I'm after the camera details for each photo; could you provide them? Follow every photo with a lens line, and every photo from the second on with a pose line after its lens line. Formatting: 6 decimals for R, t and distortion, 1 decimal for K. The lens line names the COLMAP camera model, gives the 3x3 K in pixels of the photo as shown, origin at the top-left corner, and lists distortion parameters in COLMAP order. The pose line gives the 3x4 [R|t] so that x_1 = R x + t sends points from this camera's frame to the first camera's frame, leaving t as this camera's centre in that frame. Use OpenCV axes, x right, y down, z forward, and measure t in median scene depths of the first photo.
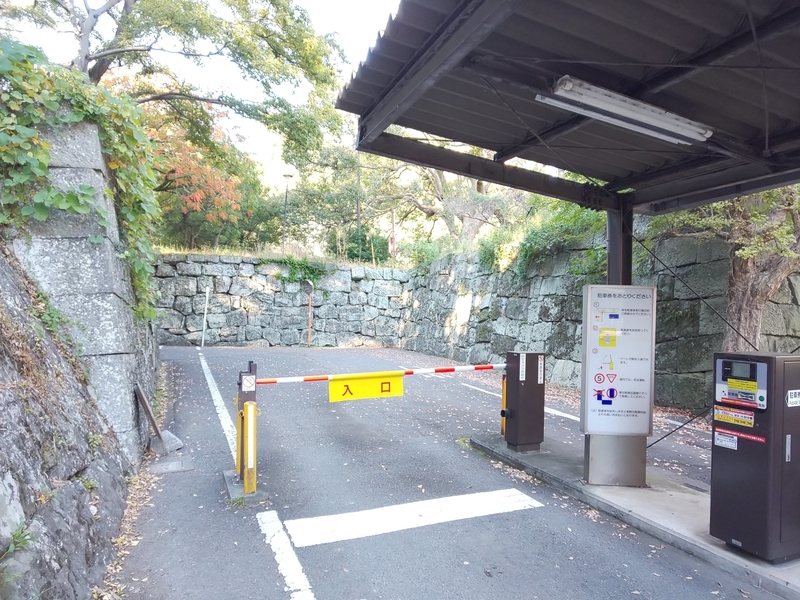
lens RADIAL K [[513.4, 0, 400.0], [0, 513.4, 300.0], [0, 0, 1]] dist [-0.003987, -0.002411]
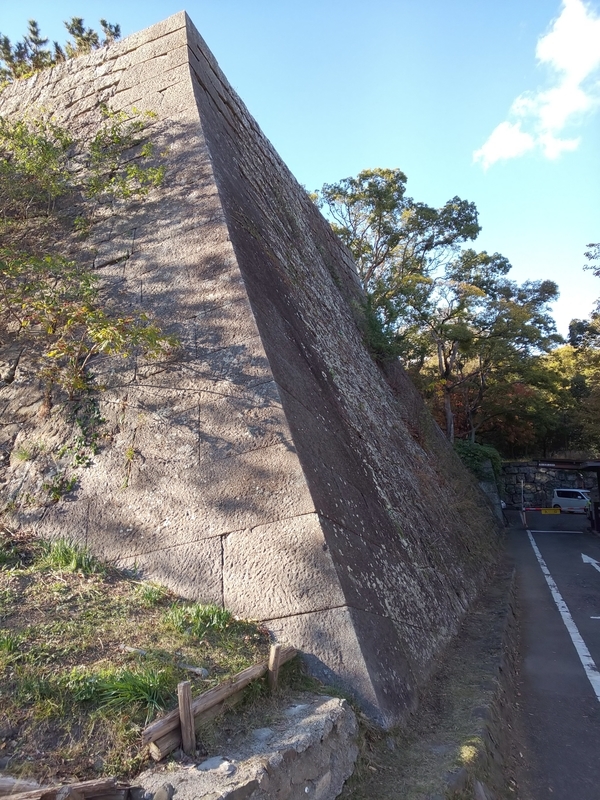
lens RADIAL K [[513.4, 0, 300.0], [0, 513.4, 400.0], [0, 0, 1]] dist [-0.003987, -0.002411]
pose [[0.707282, -0.136836, -0.693562, 0.438035], [0.034259, 0.986570, -0.159708, -0.043171], [0.706101, 0.089198, 0.702471, -1.030736]]
